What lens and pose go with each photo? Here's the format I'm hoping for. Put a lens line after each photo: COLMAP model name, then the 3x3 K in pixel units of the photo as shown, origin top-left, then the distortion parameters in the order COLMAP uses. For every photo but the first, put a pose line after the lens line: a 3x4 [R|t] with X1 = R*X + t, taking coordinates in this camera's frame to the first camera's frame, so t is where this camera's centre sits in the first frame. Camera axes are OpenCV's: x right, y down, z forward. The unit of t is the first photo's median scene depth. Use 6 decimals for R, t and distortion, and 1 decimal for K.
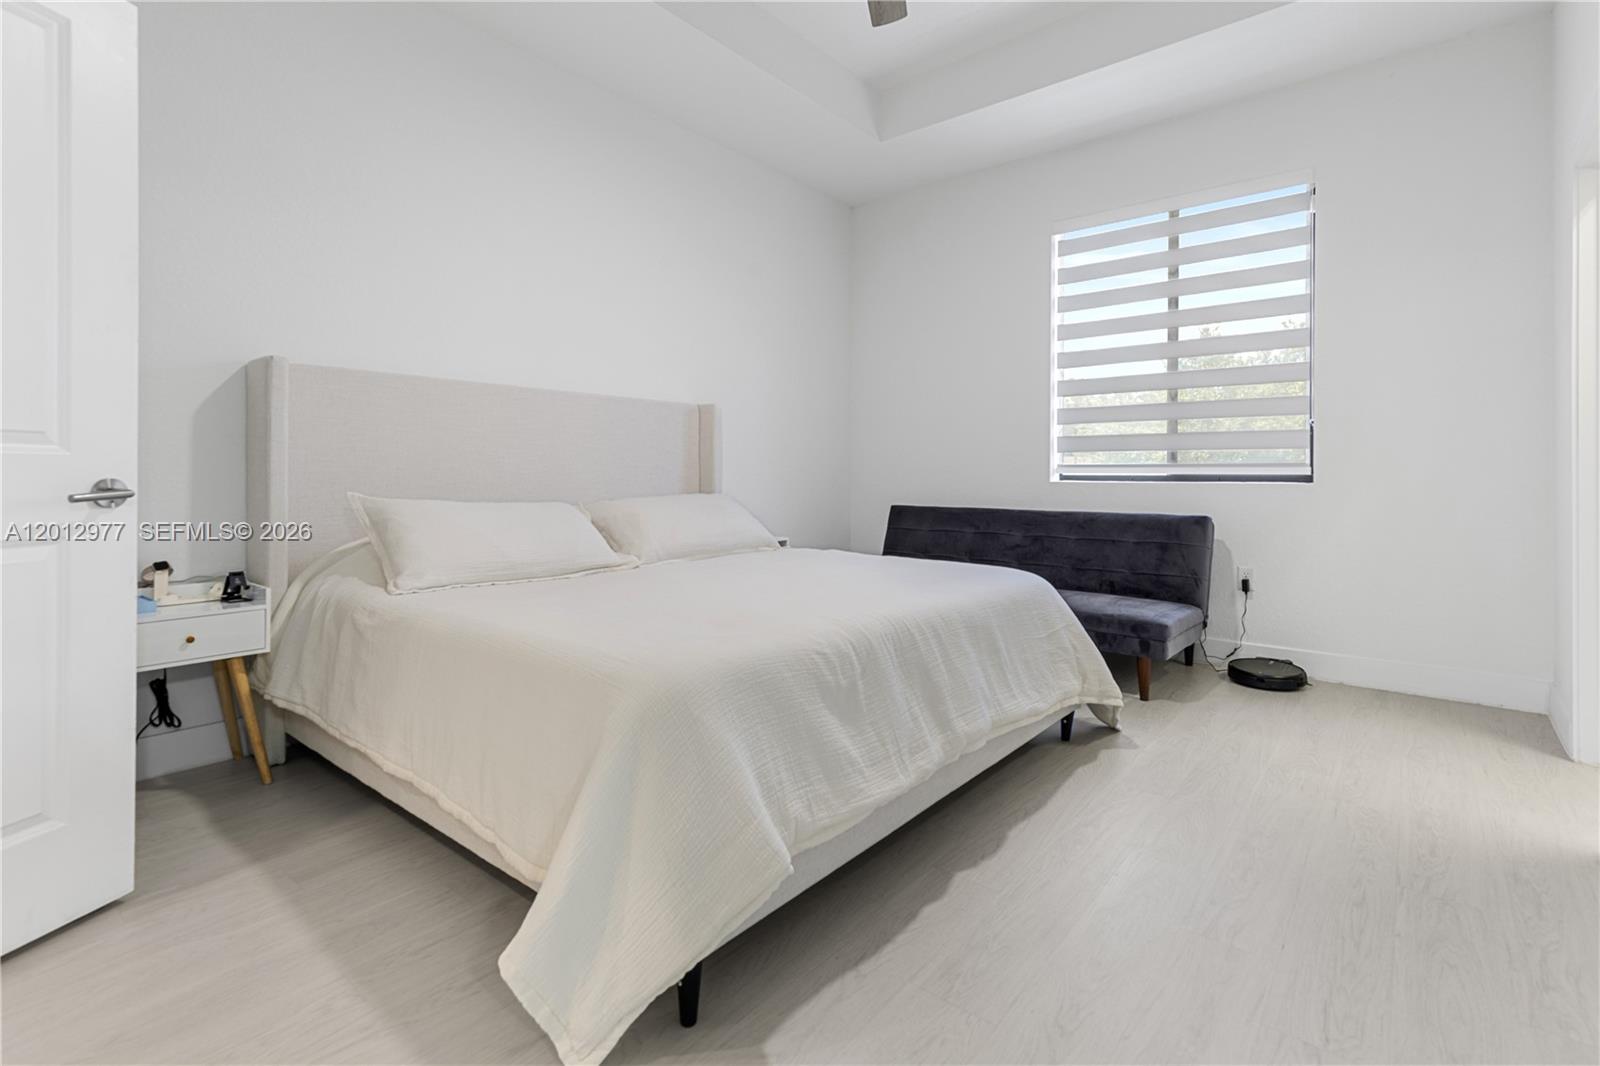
lens RADIAL K [[745.9, 0, 799.3], [0, 745.9, 475.8], [0, 0, 1]] dist [0.011148, -0.000216]
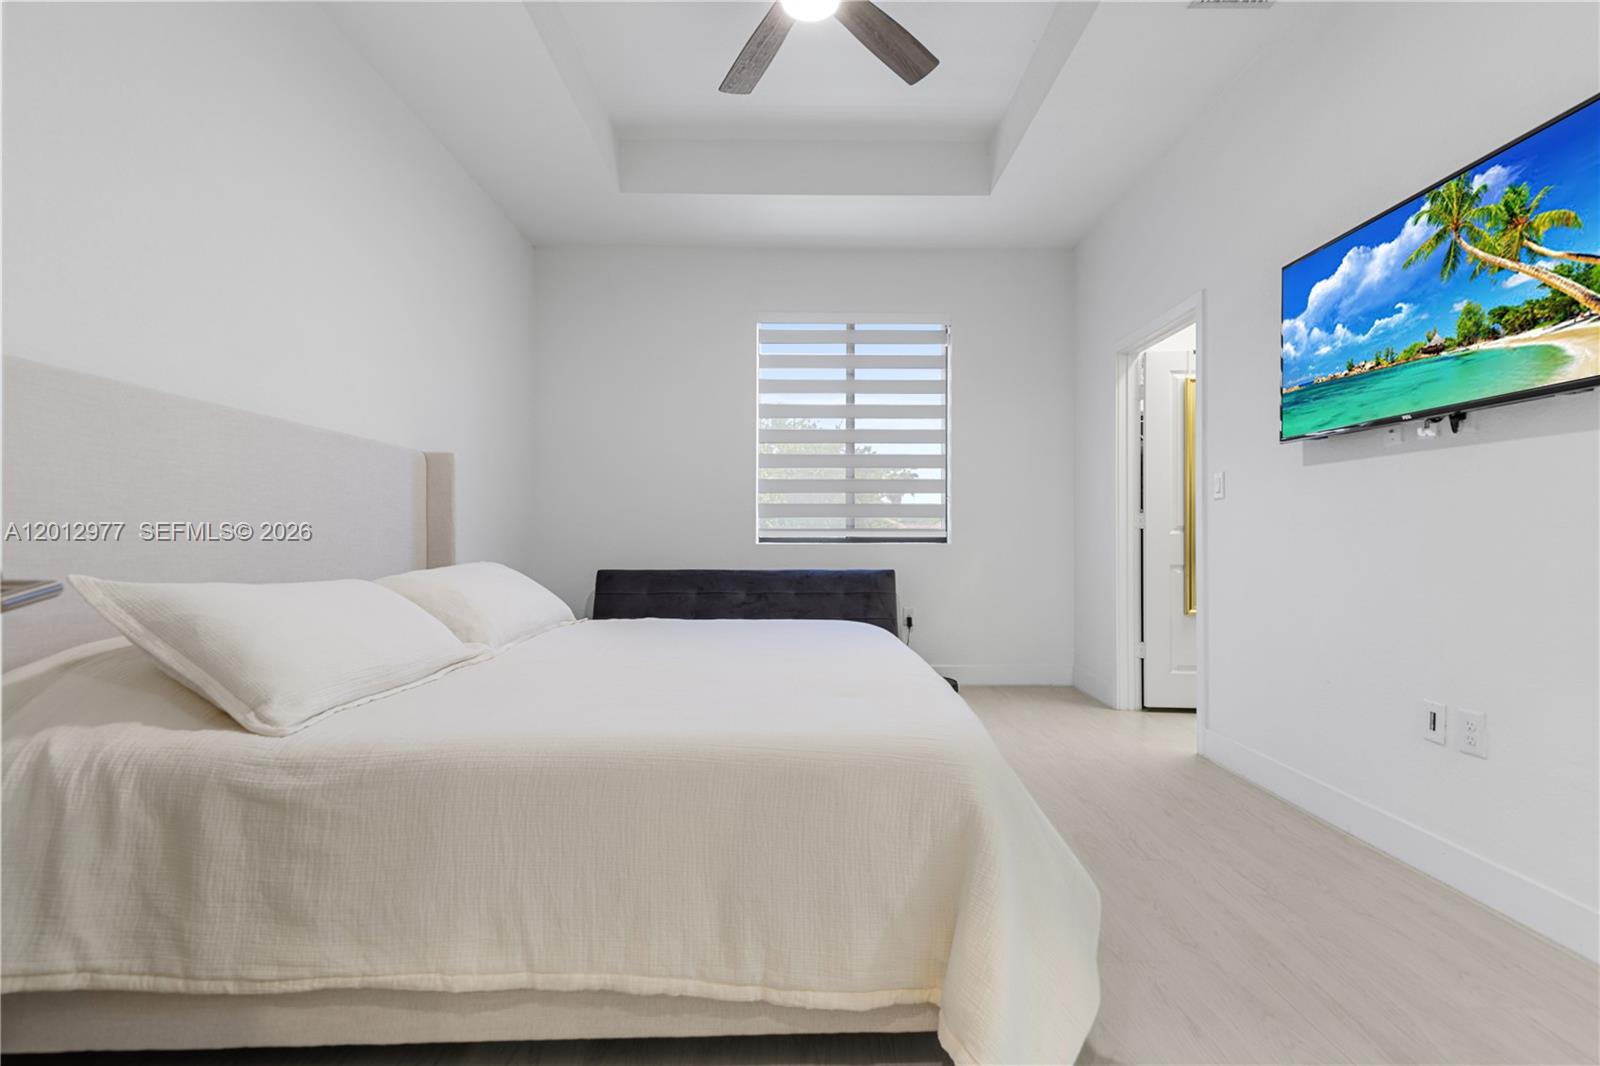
lens RADIAL K [[725.8, 0, 800.0], [0, 725.8, 533.0], [0, 0, 1]] dist [0.009298, -0.000550]
pose [[0.761787, 0.000735, 0.647828, -0.343217], [0.002915, 0.999985, -0.004562, -0.003520], [-0.647821, 0.005364, 0.761773, 0.144251]]
